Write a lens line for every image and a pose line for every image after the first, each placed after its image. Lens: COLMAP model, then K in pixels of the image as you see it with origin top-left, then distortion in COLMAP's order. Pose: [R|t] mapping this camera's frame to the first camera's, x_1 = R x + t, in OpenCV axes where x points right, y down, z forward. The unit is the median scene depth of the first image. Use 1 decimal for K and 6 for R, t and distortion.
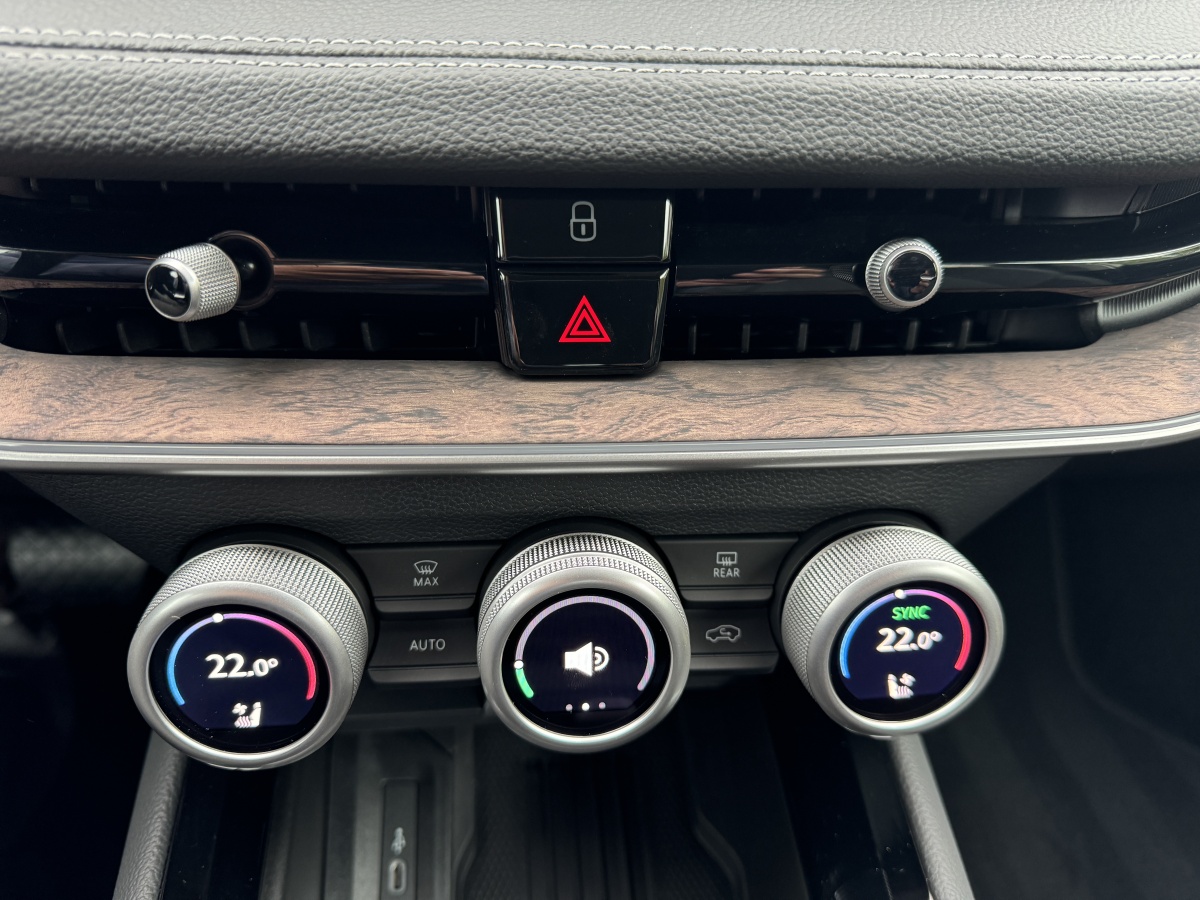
lens RADIAL K [[840.6, 0, 598.5], [0, 840.6, 448.7], [0, 0, 1]] dist [0.030777, 0.000192]
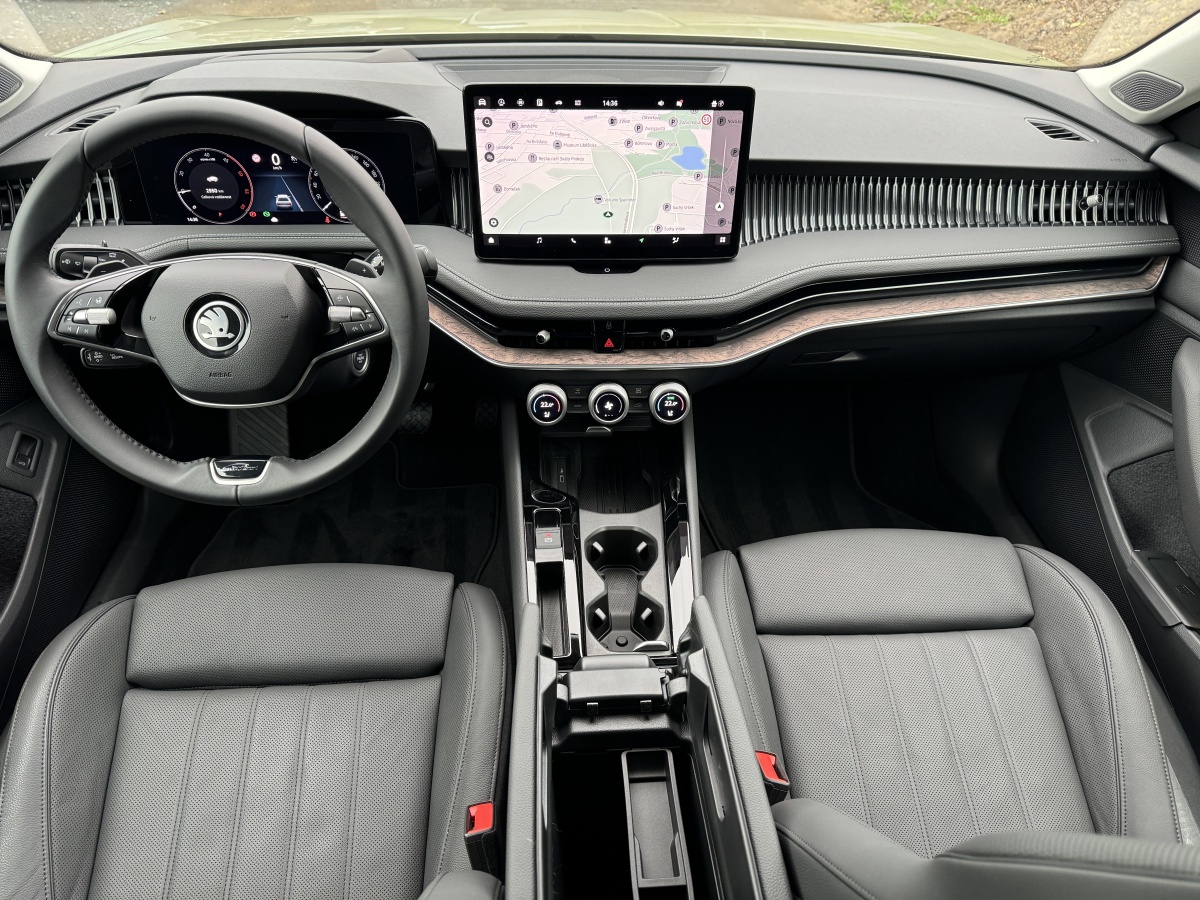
lens RADIAL K [[840.6, 0, 598.3], [0, 840.6, 452.1], [0, 0, 1]] dist [0.030777, 0.000192]
pose [[0.997935, 0.014620, -0.062551, 0.255319], [-0.009061, 0.996057, 0.088257, 0.073276], [0.063595, -0.087508, 0.994132, -4.318970]]
